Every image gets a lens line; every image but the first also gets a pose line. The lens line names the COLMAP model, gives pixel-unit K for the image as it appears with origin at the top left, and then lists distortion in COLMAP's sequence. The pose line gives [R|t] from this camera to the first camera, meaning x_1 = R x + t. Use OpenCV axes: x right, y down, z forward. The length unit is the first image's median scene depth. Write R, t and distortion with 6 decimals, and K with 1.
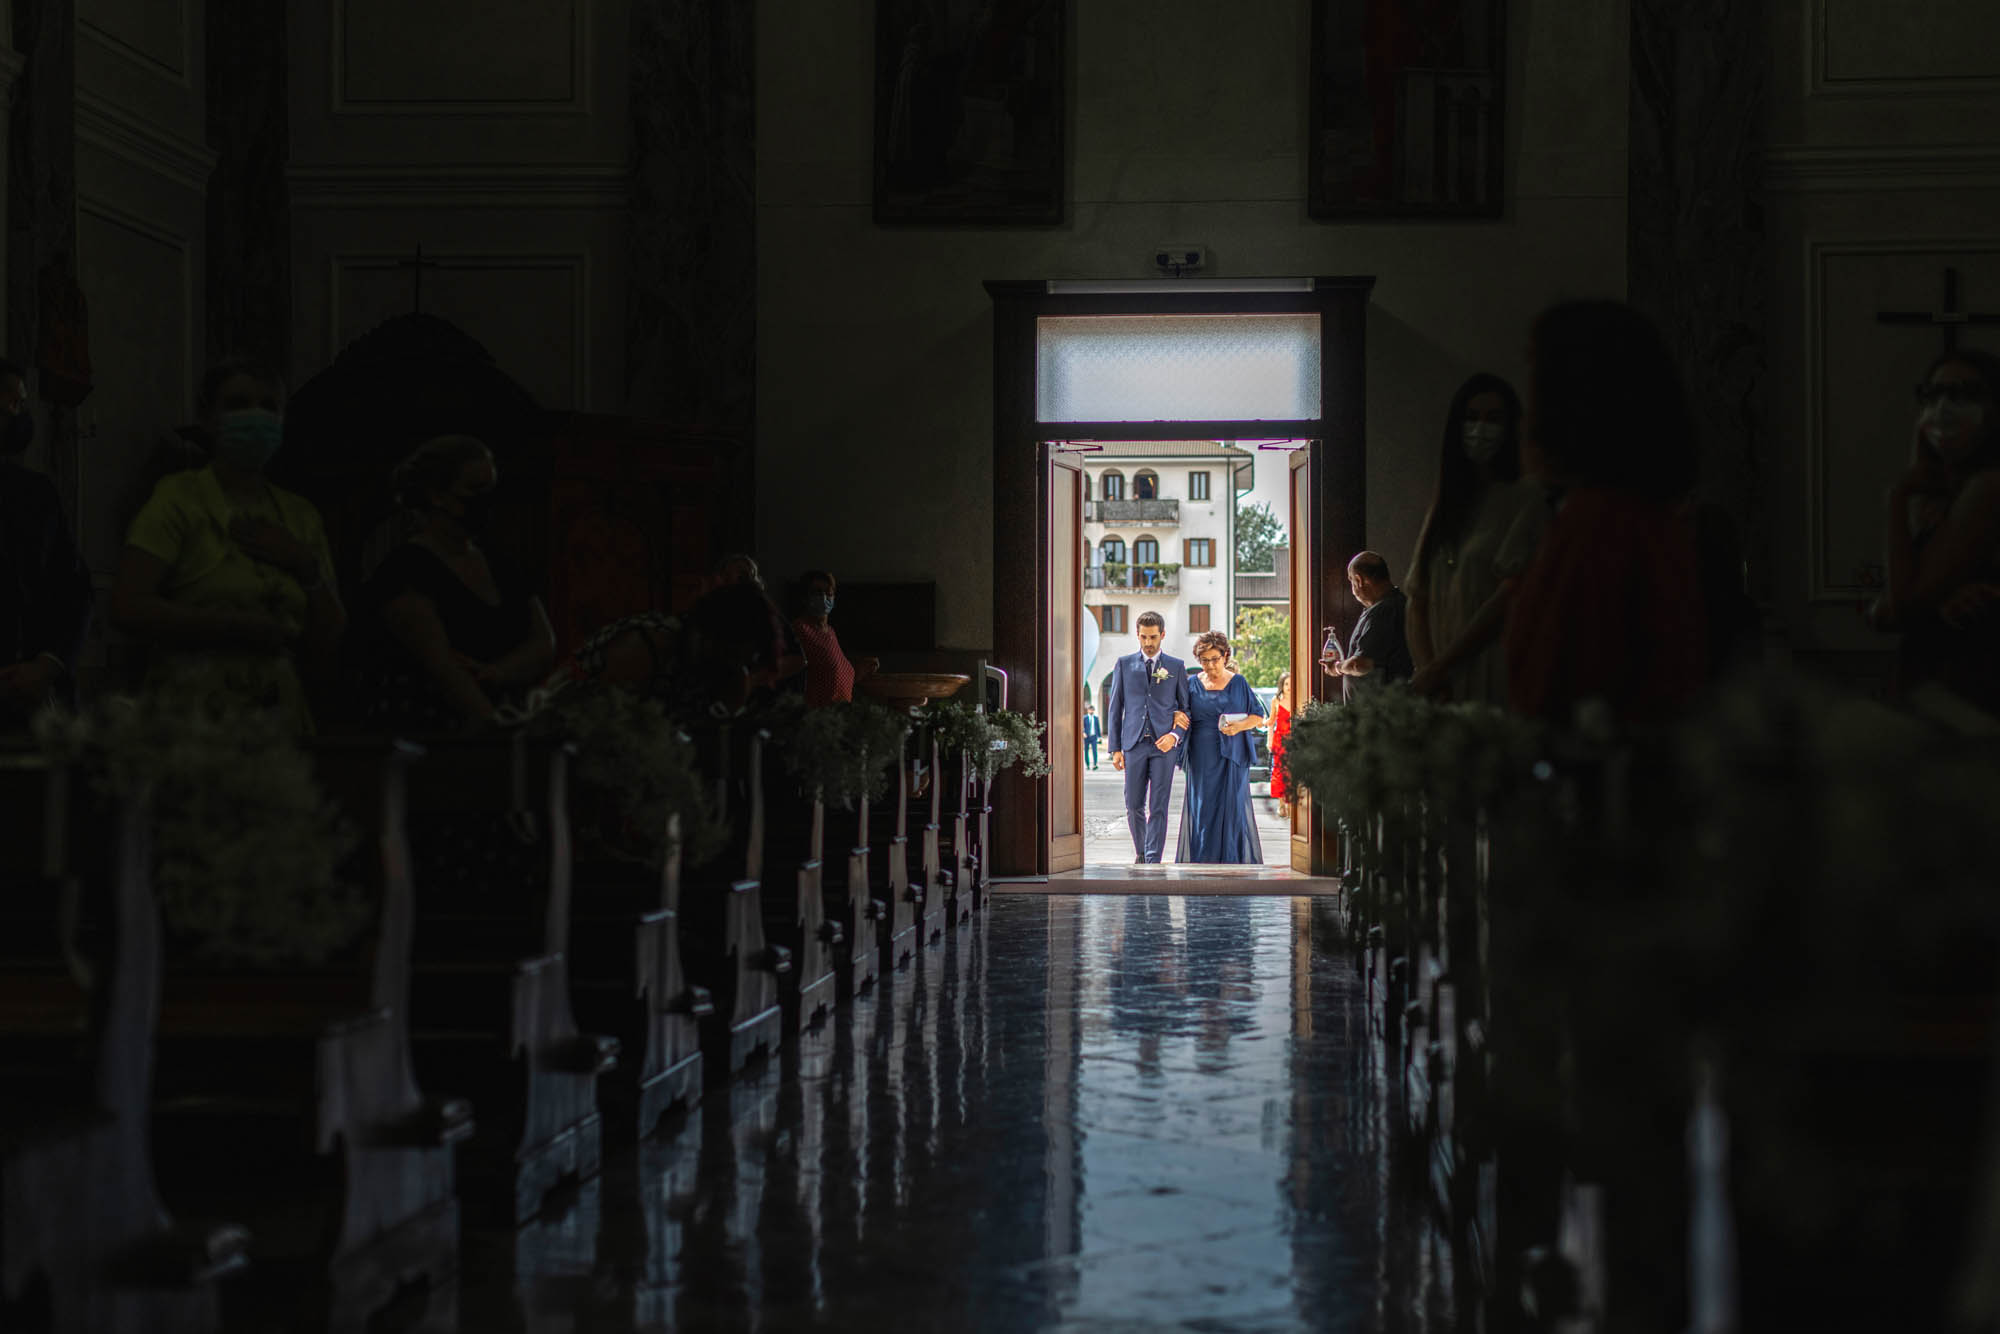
lens RADIAL K [[2856.5, 0, 1000.0], [0, 2856.5, 667.0], [0, 0, 1]] dist [0.034539, 0.046905]
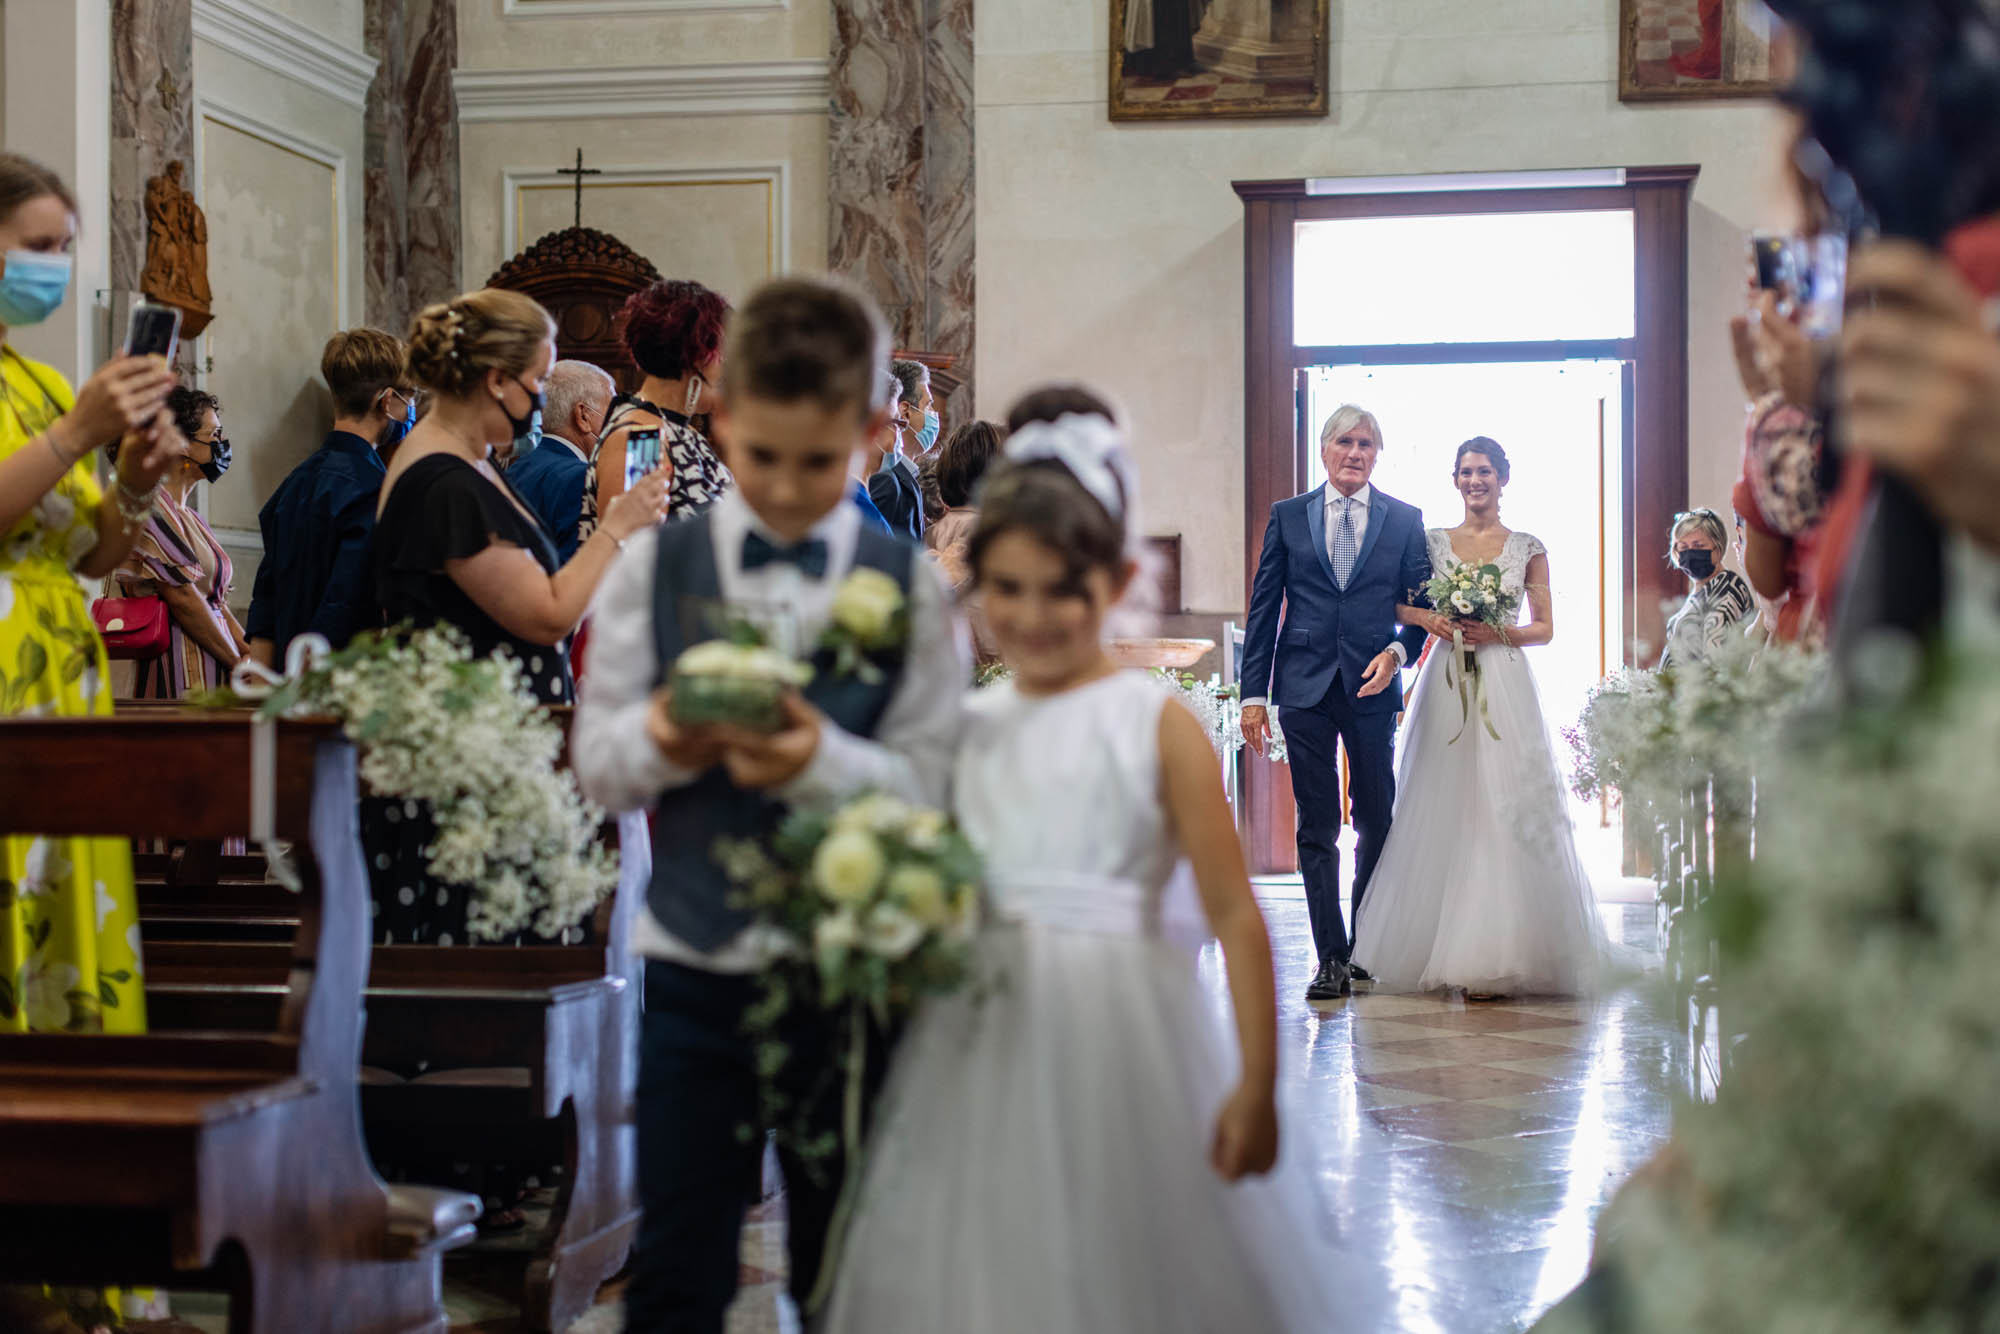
lens RADIAL K [[2856.5, 0, 1000.0], [0, 2856.5, 667.0], [0, 0, 1]] dist [0.034539, 0.046905]
pose [[0.994128, -0.002127, -0.108194, 0.017467], [0.003061, 0.999959, 0.008467, 0.003035], [0.108171, -0.008749, 0.994094, 0.138191]]
